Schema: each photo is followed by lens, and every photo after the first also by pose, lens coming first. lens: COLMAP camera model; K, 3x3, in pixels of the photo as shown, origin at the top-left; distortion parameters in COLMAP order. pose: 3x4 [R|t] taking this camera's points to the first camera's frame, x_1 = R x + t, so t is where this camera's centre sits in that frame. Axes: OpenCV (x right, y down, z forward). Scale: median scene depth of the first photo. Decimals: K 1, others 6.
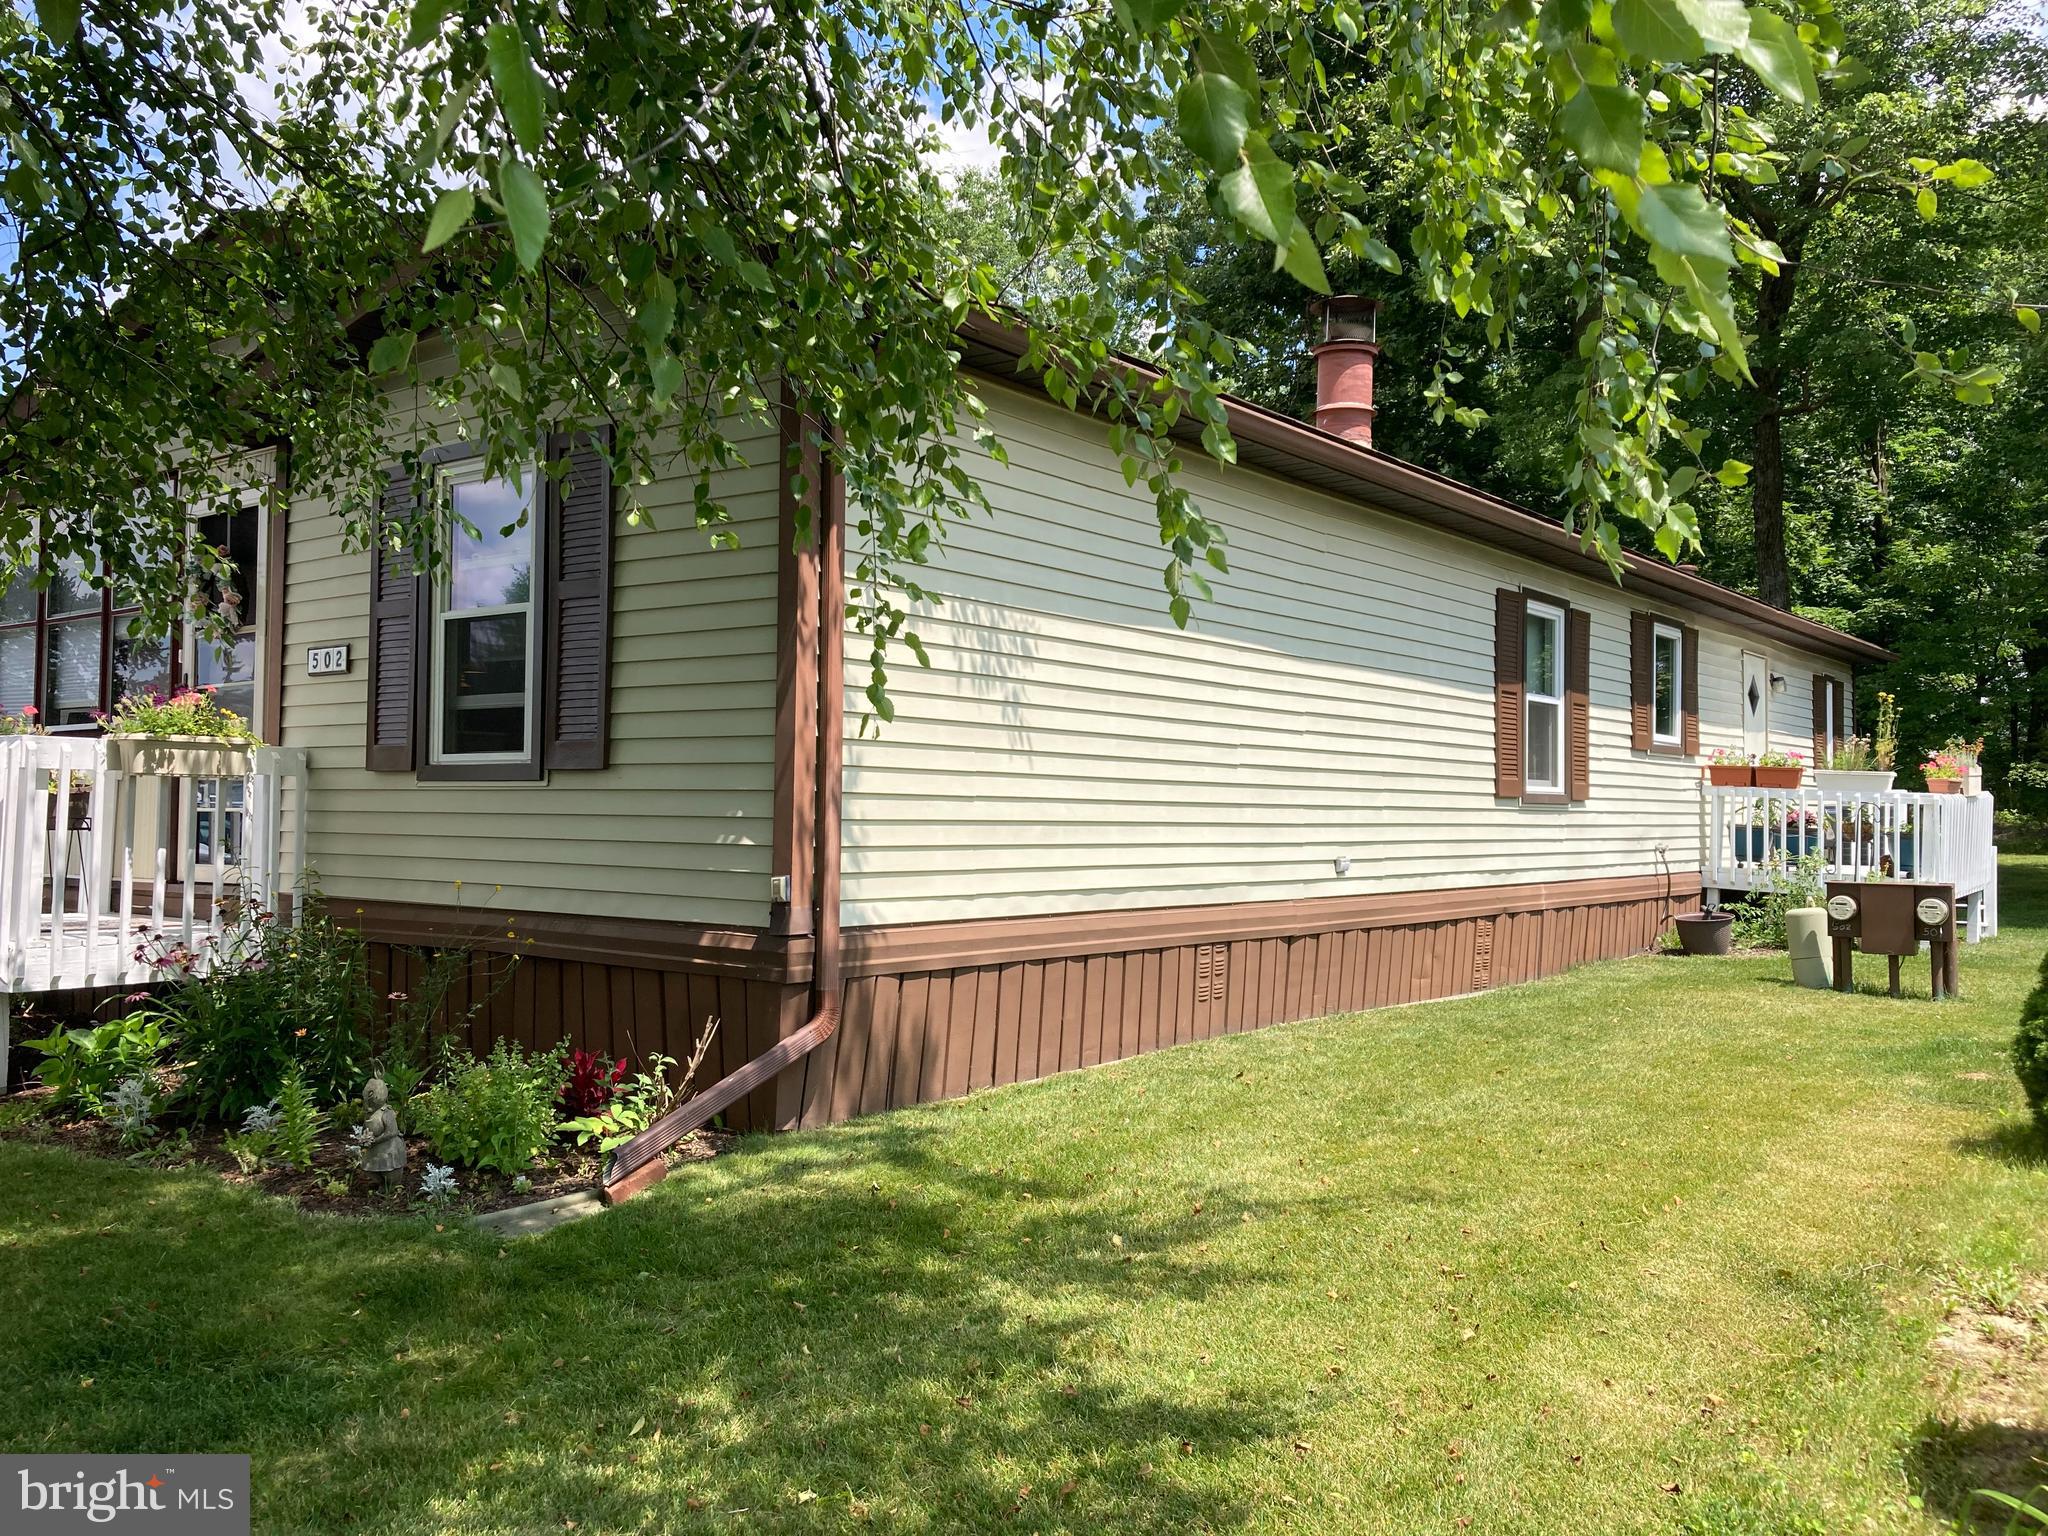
lens RADIAL K [[1600.7, 0, 1025.4], [0, 1600.7, 763.7], [0, 0, 1]] dist [0.000524, -0.003332]
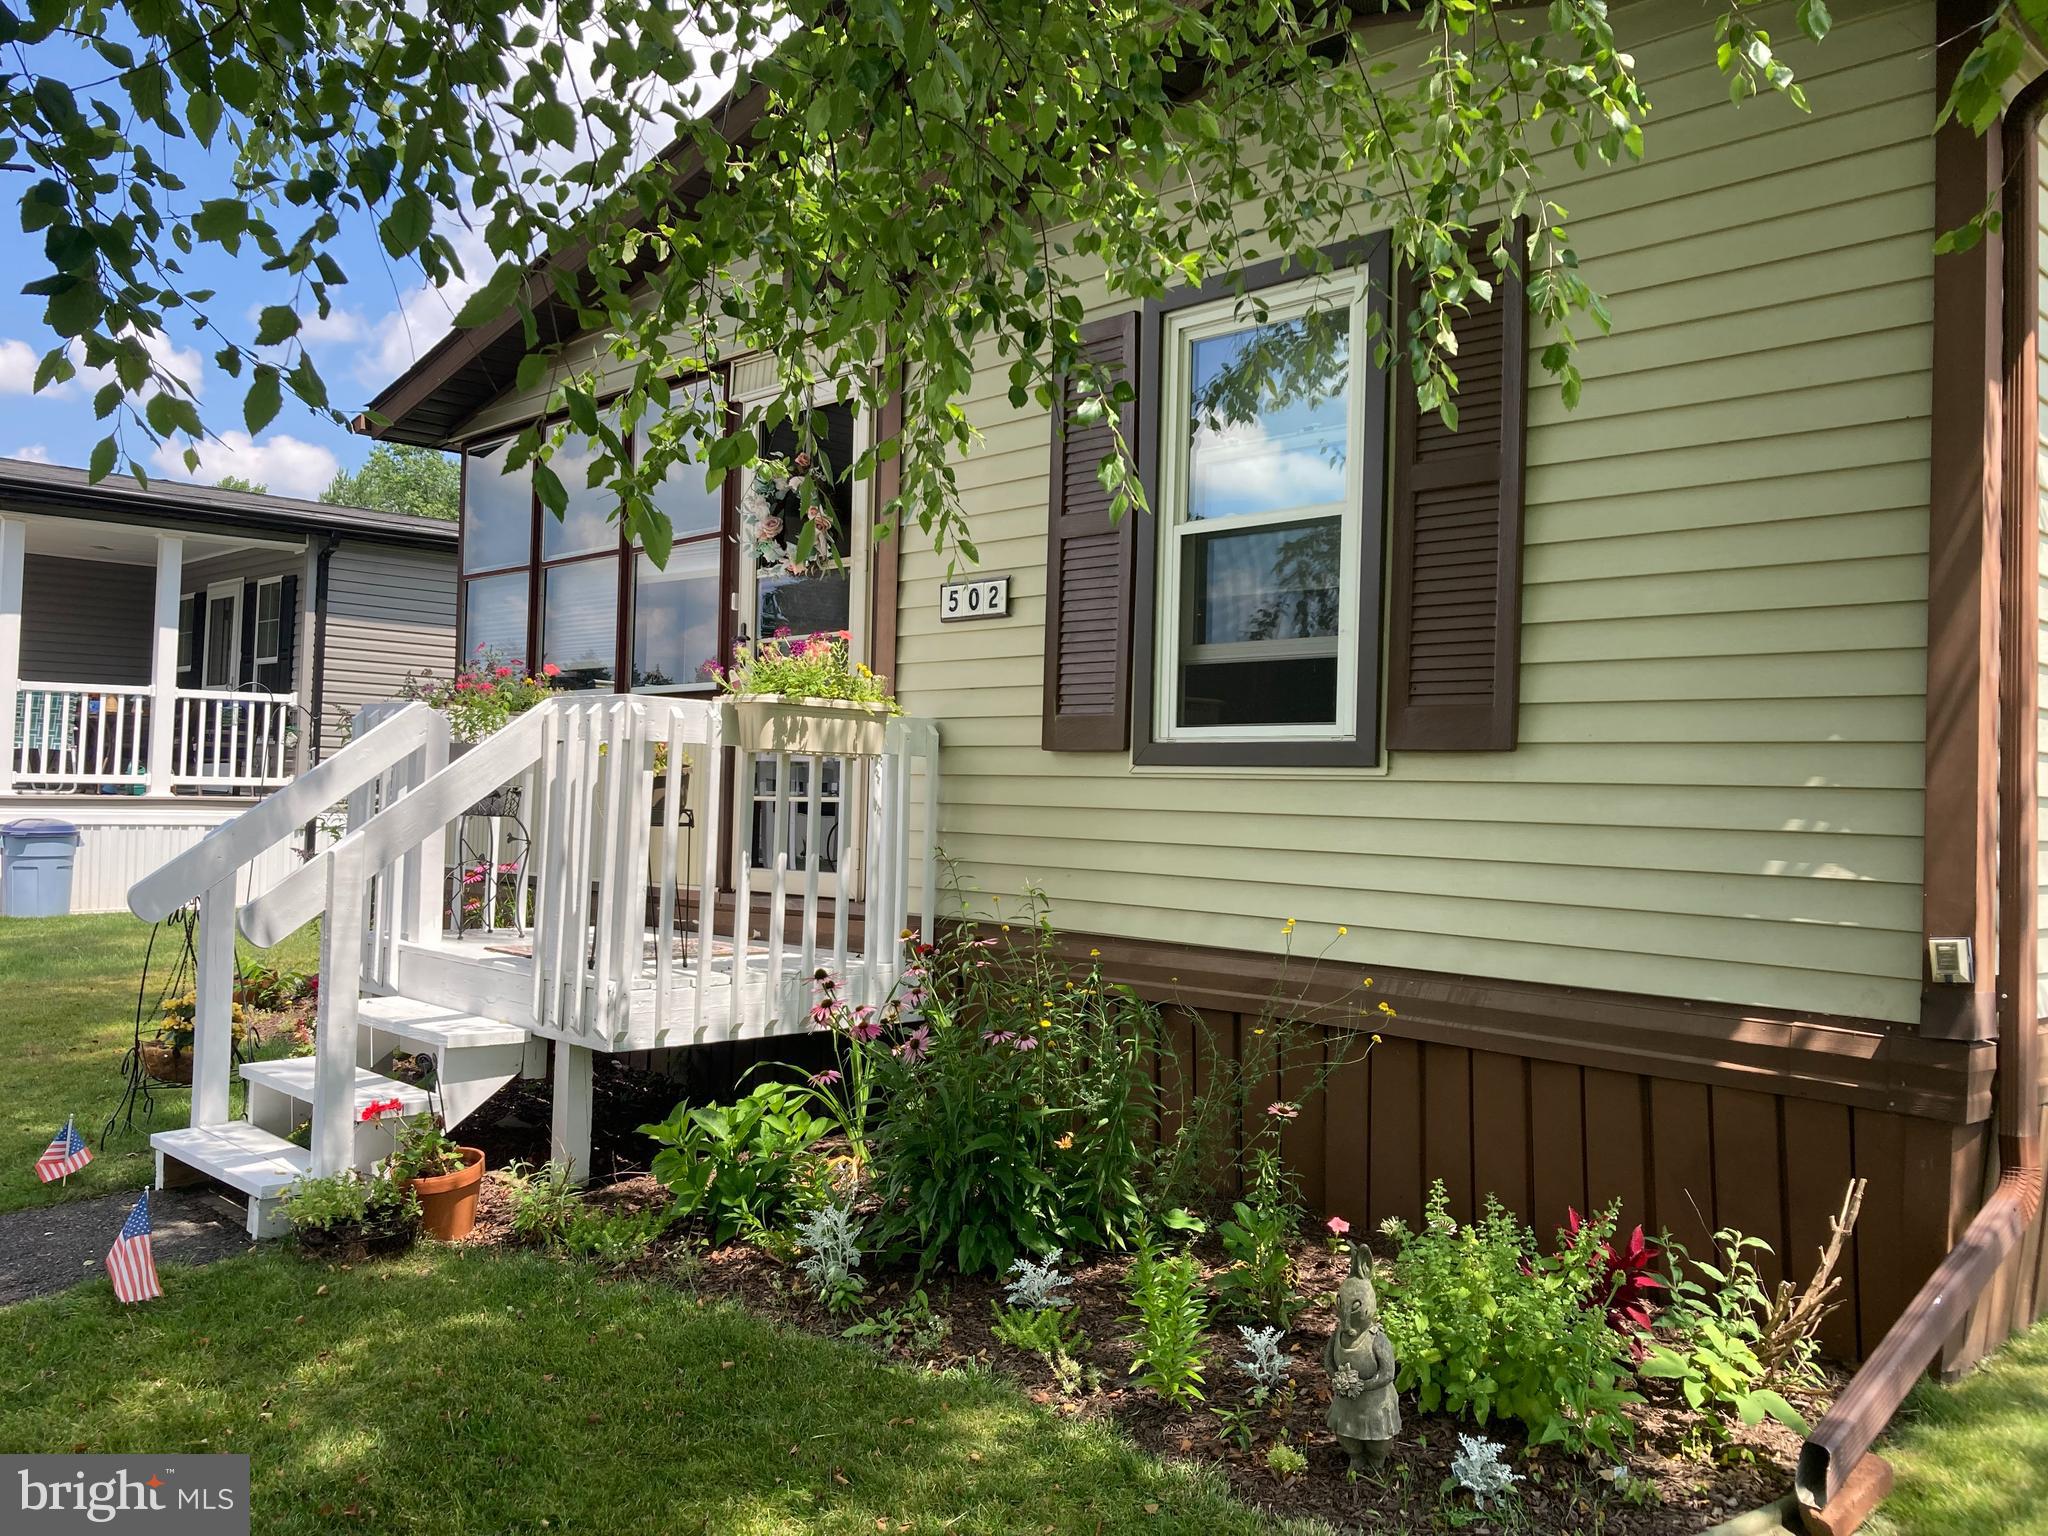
lens RADIAL K [[1623.9, 0, 1012.5], [0, 1623.9, 753.5], [0, 0, 1]] dist [0.114530, -0.183629]
pose [[0.986548, 0.012378, -0.163004, -0.324207], [-0.012754, 0.999918, -0.001262, 0.007455], [0.162975, 0.003324, 0.986625, 0.291728]]
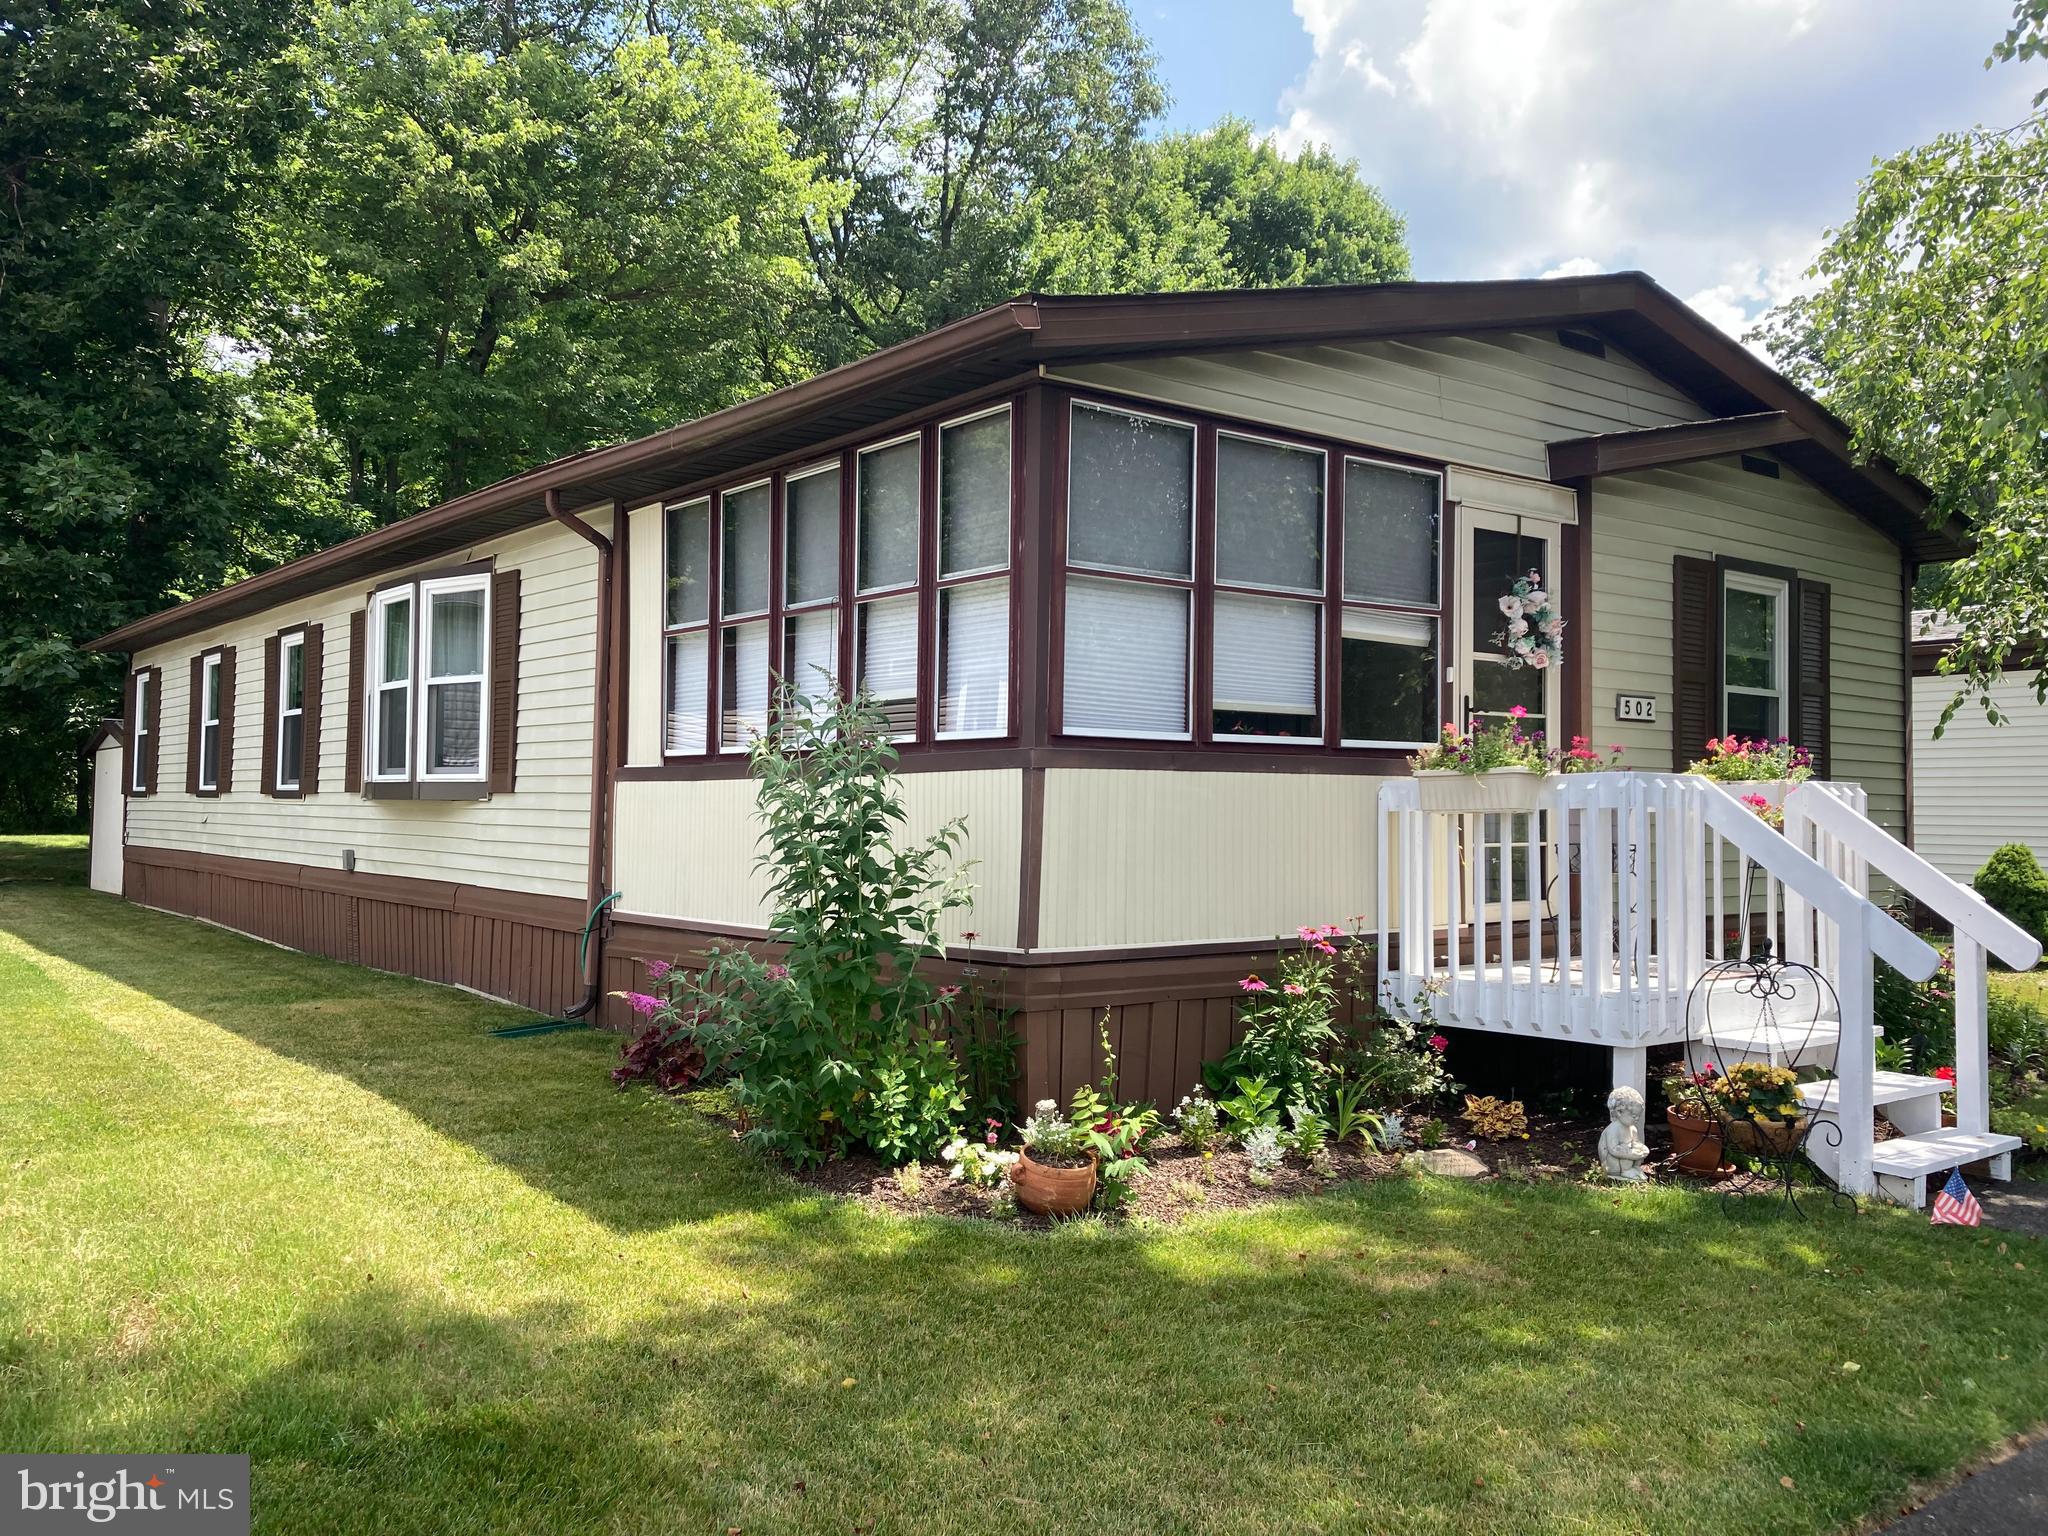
lens RADIAL K [[1701.8, 0, 1015.1], [0, 1701.8, 752.2], [0, 0, 1]] dist [0.038137, -0.012054]
pose [[0.272011, 0.029950, 0.961828, -1.864897], [-0.029979, 0.999294, -0.022639, 0.006217], [-0.961827, -0.022677, 0.272717, 1.197152]]
